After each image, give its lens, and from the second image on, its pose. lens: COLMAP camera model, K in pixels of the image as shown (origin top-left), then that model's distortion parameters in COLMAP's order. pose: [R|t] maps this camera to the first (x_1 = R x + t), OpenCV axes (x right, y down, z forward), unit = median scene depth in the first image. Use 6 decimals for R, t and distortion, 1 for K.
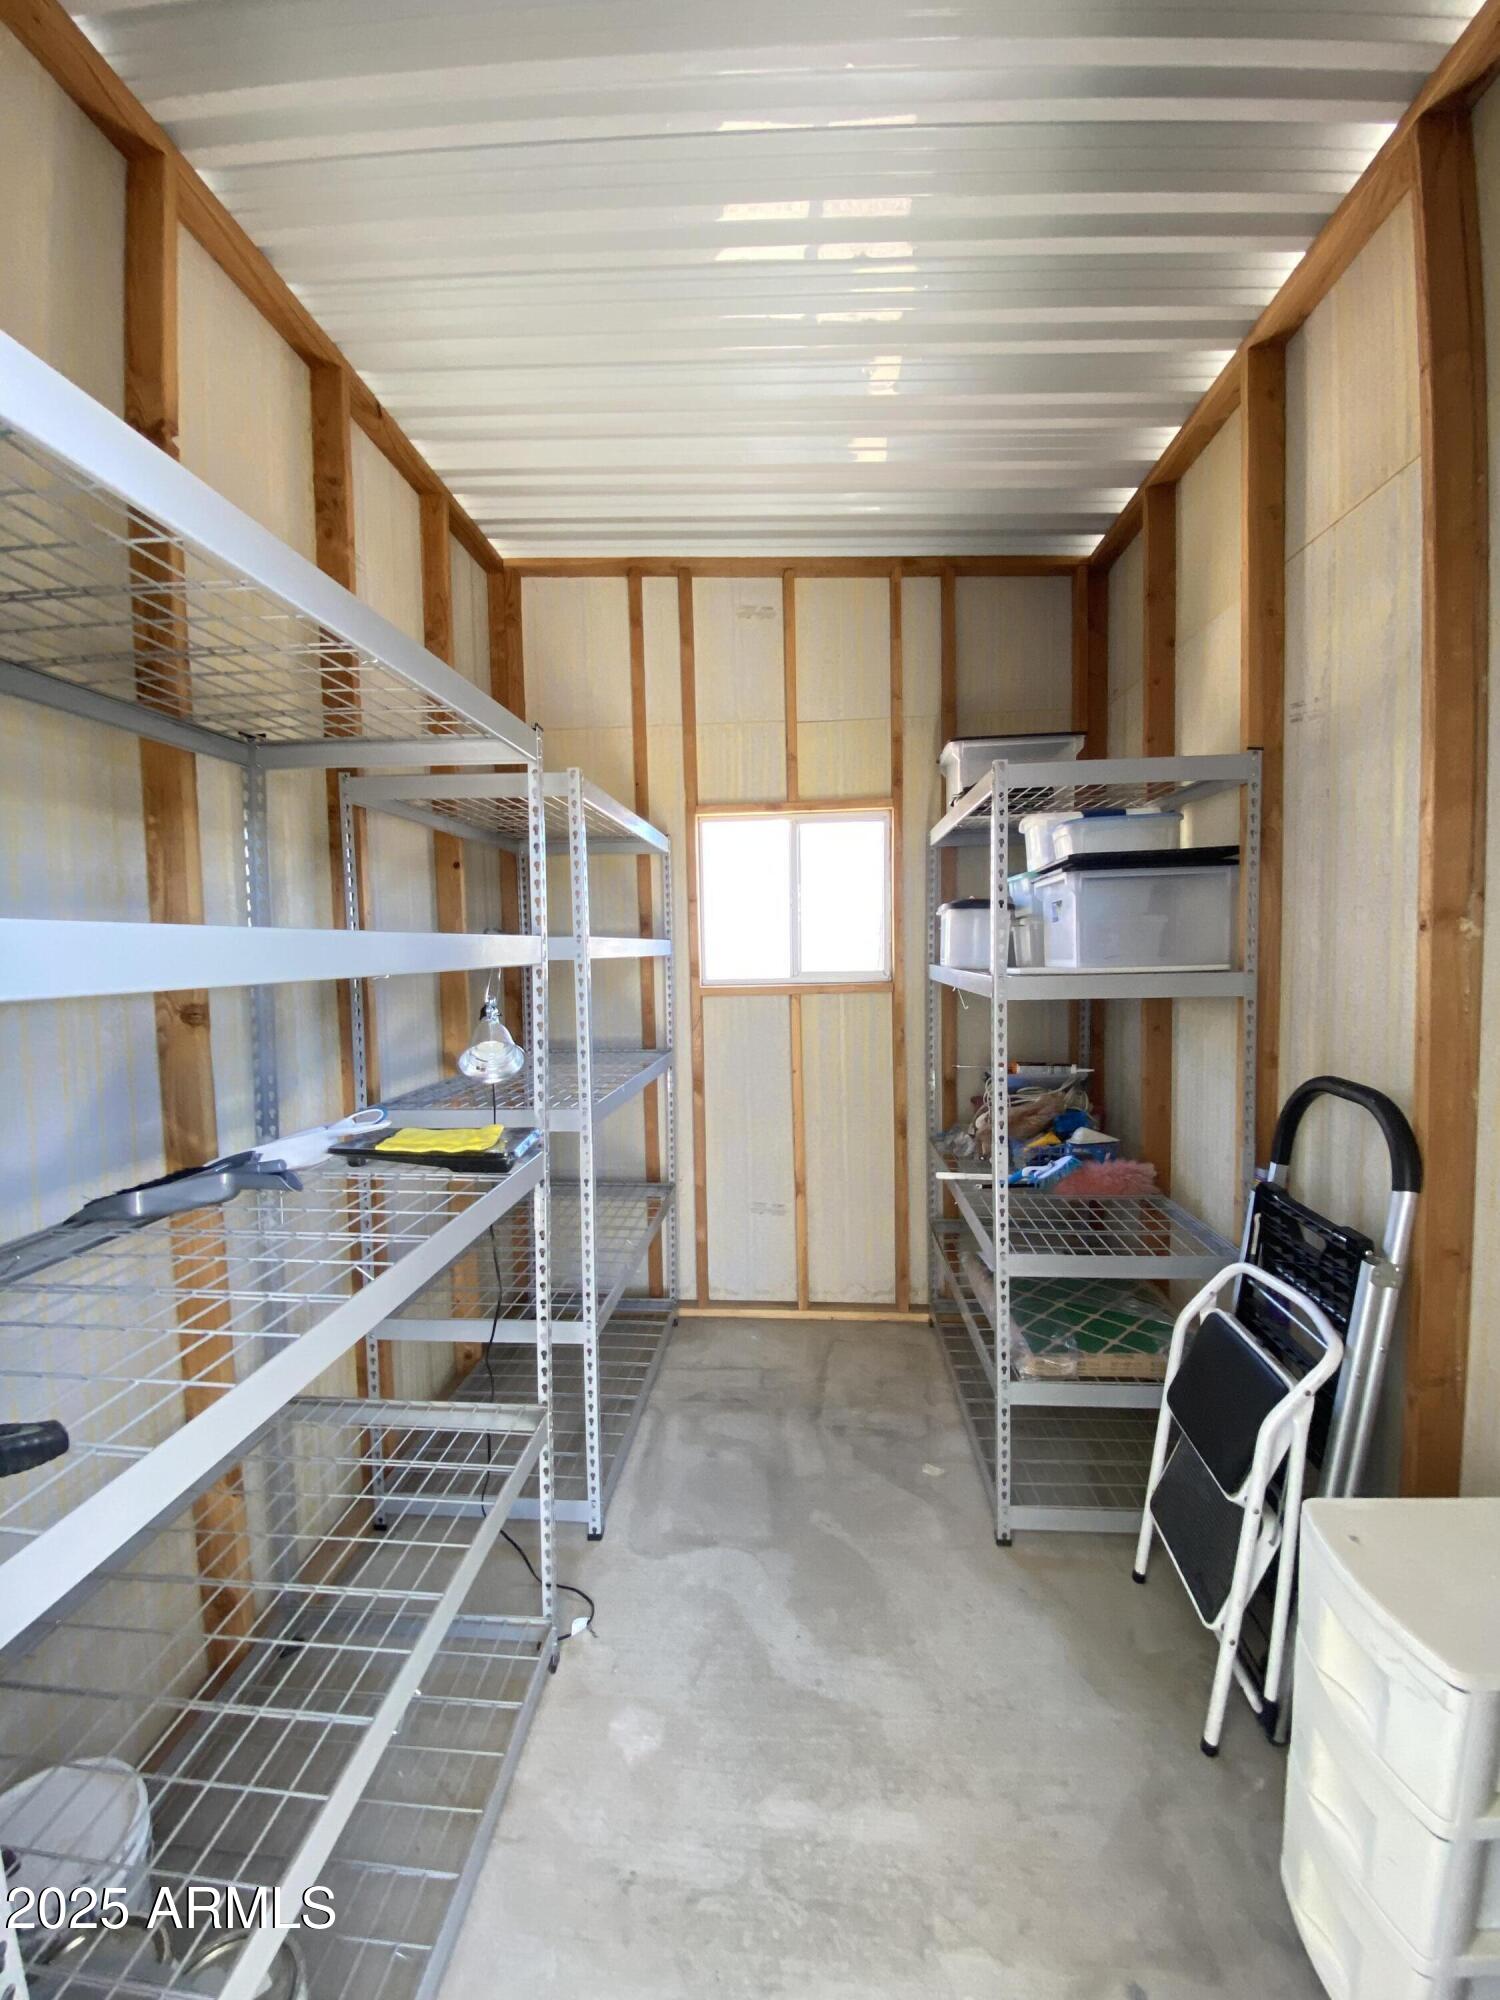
lens RADIAL K [[831.2, 0, 761.0], [0, 831.2, 998.3], [0, 0, 1]] dist [0.003134, -0.010594]
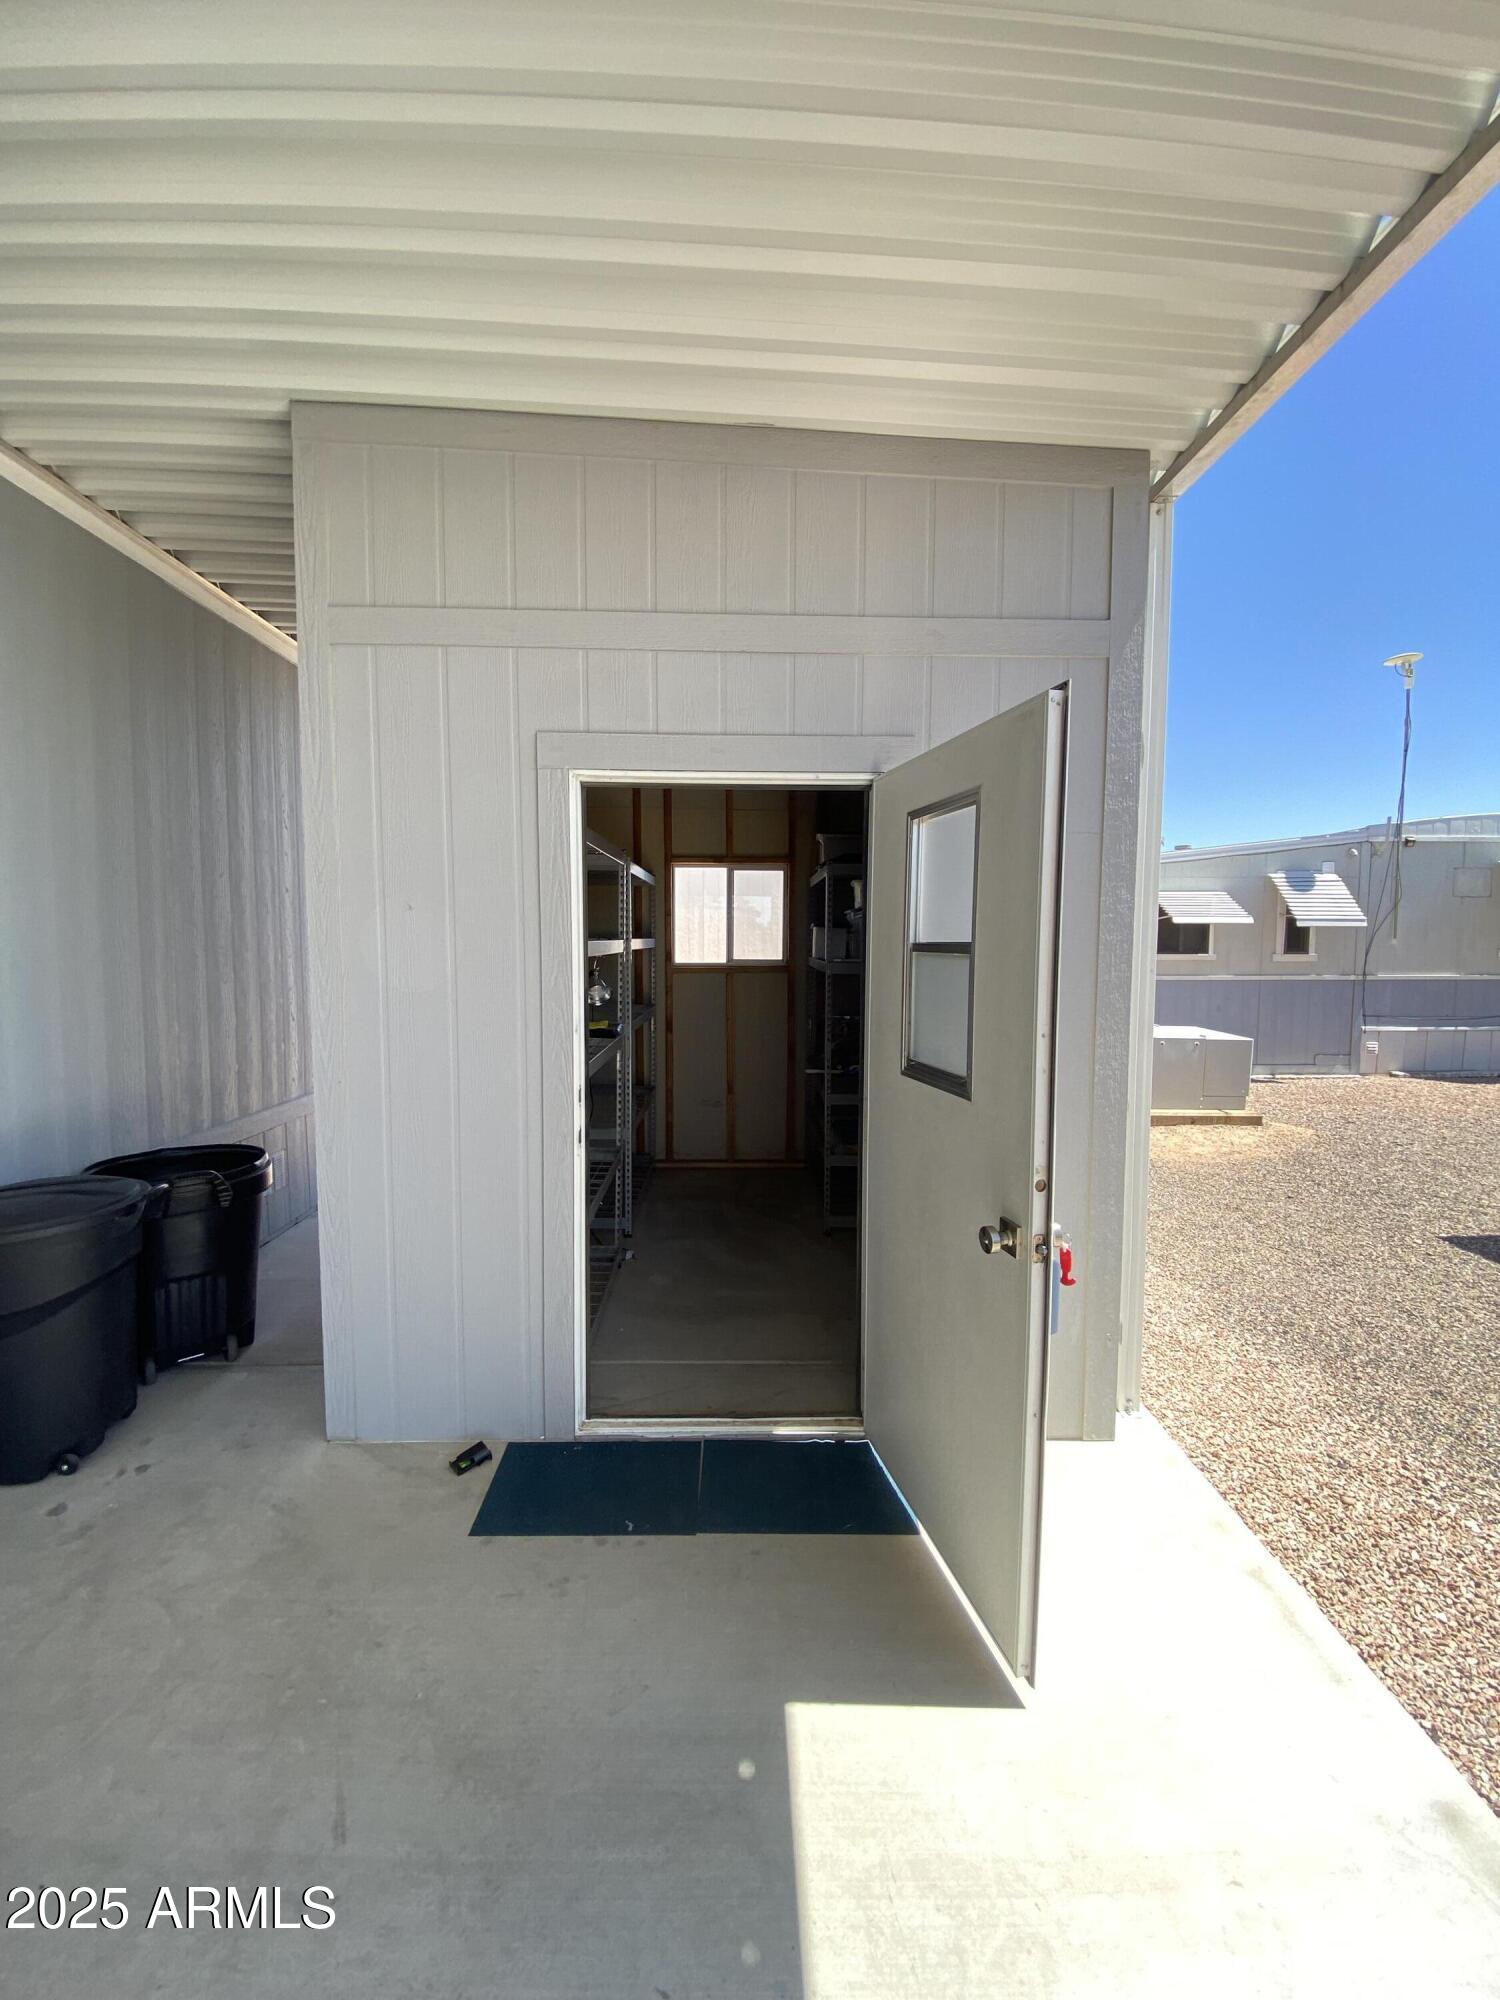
lens RADIAL K [[831.2, 0, 760.3], [0, 831.2, 995.8], [0, 0, 1]] dist [0.003134, -0.010594]
pose [[0.995890, 0.015818, 0.089177, -0.044480], [-0.016444, 0.999845, 0.006287, 0.029450], [-0.089064, -0.007728, 0.995996, -0.663262]]
